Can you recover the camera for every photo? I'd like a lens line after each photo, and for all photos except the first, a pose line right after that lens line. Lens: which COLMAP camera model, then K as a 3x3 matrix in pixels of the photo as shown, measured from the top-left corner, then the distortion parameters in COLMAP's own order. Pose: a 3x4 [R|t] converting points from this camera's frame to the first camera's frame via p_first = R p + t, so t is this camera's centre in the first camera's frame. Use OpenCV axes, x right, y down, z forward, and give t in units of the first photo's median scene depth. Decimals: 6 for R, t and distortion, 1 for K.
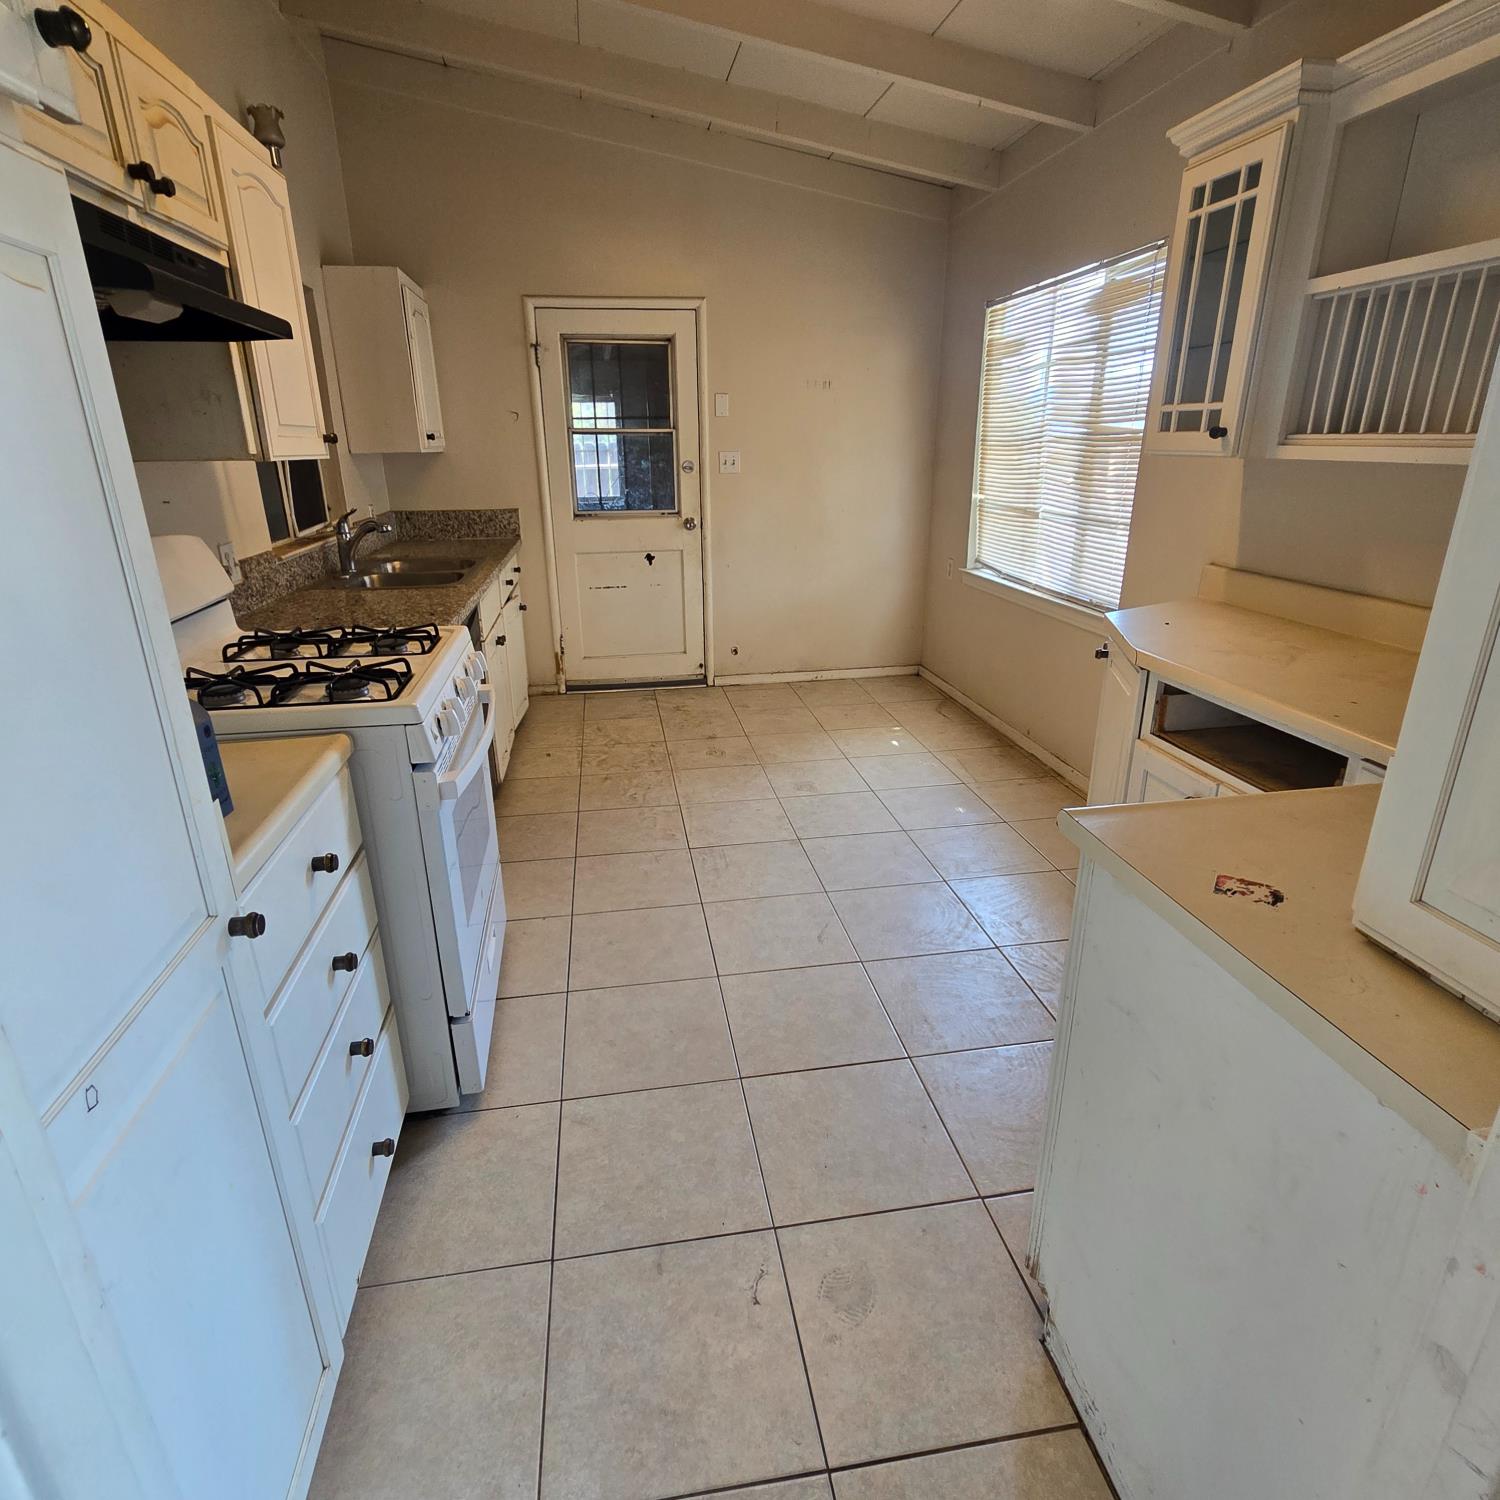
lens RADIAL K [[854.1, 0, 745.6], [0, 854.1, 746.3], [0, 0, 1]] dist [-0.004961, -0.000602]
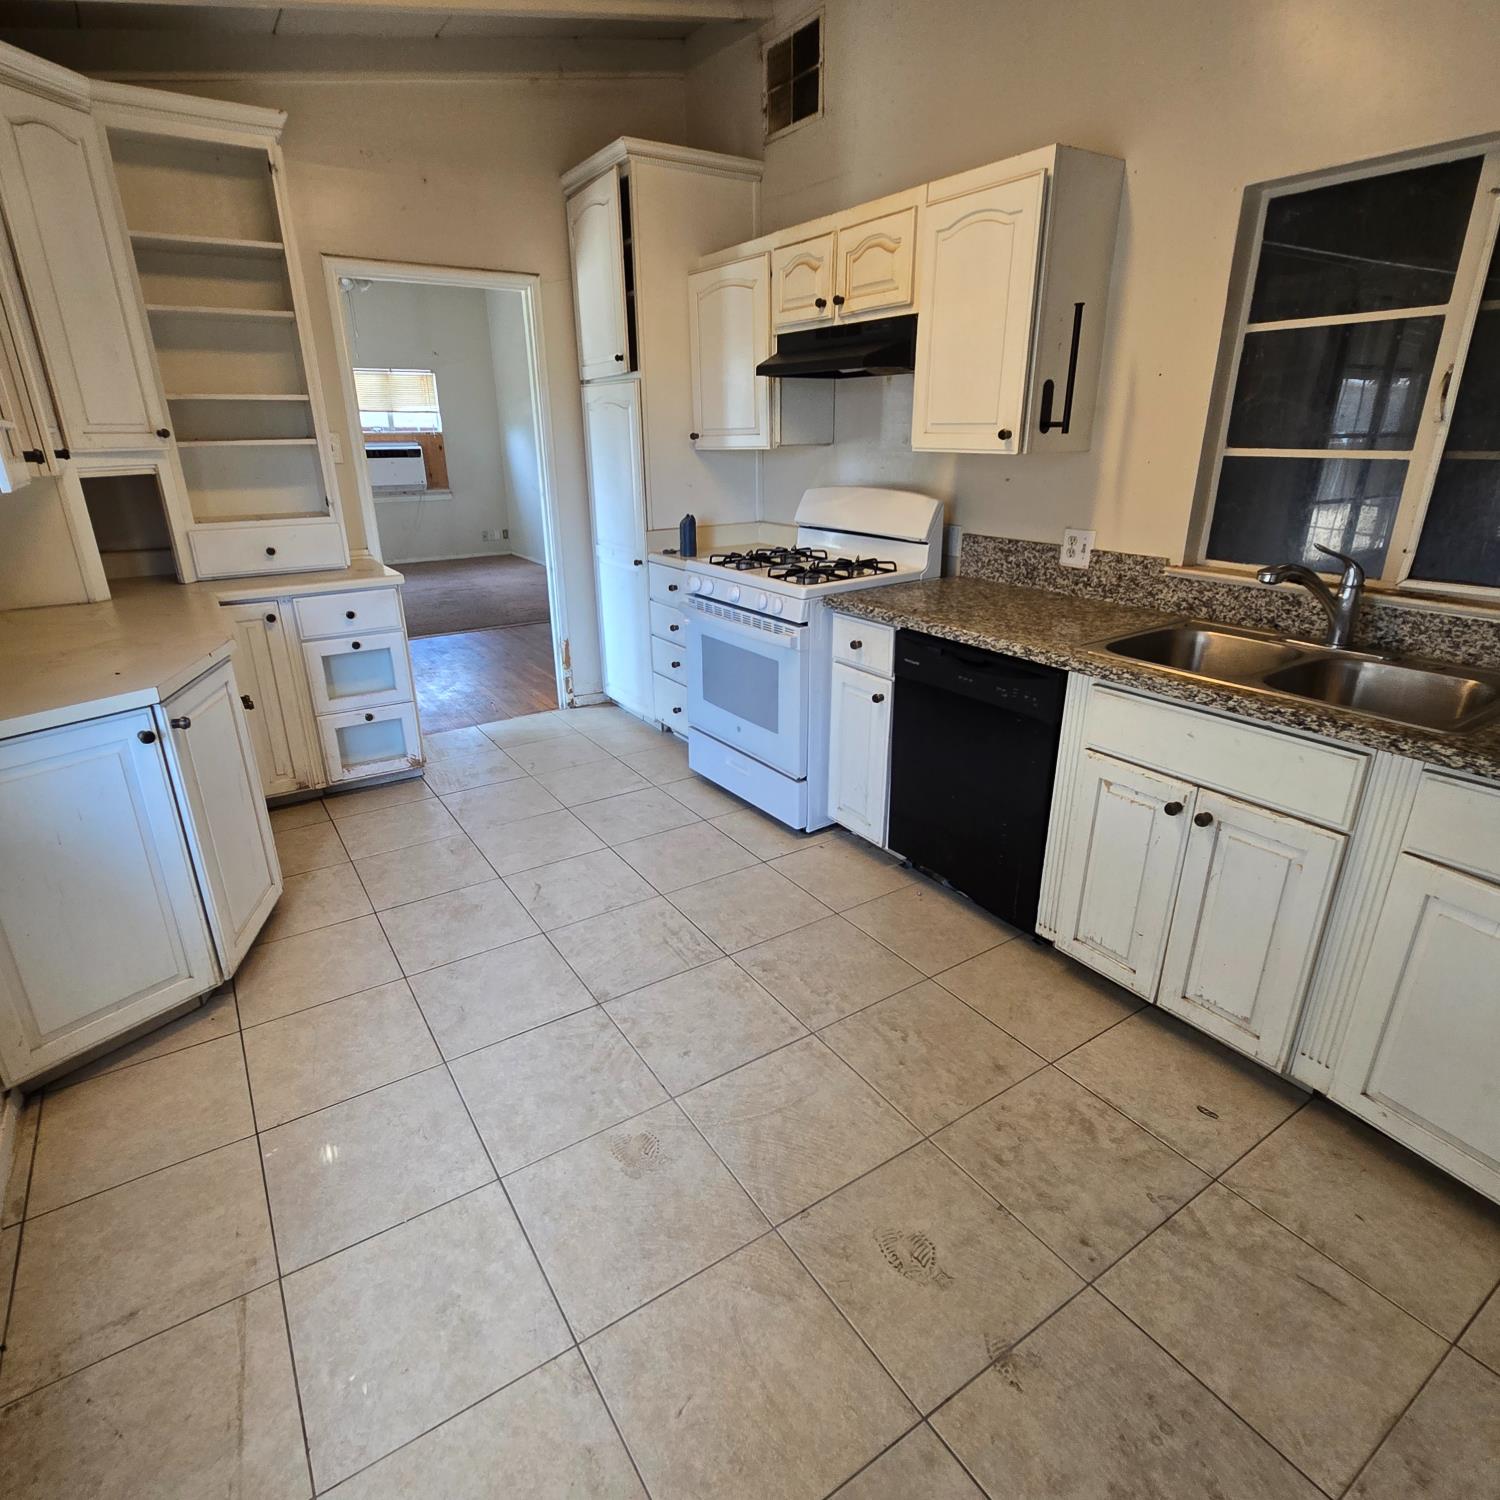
lens RADIAL K [[854.1, 0, 744.3], [0, 854.1, 752.5], [0, 0, 1]] dist [-0.004961, -0.000602]
pose [[-0.912884, 0.165204, -0.373296, 0.158280], [-0.115980, 0.771805, 0.625193, -0.447612], [0.391396, 0.614024, -0.685408, 1.212267]]
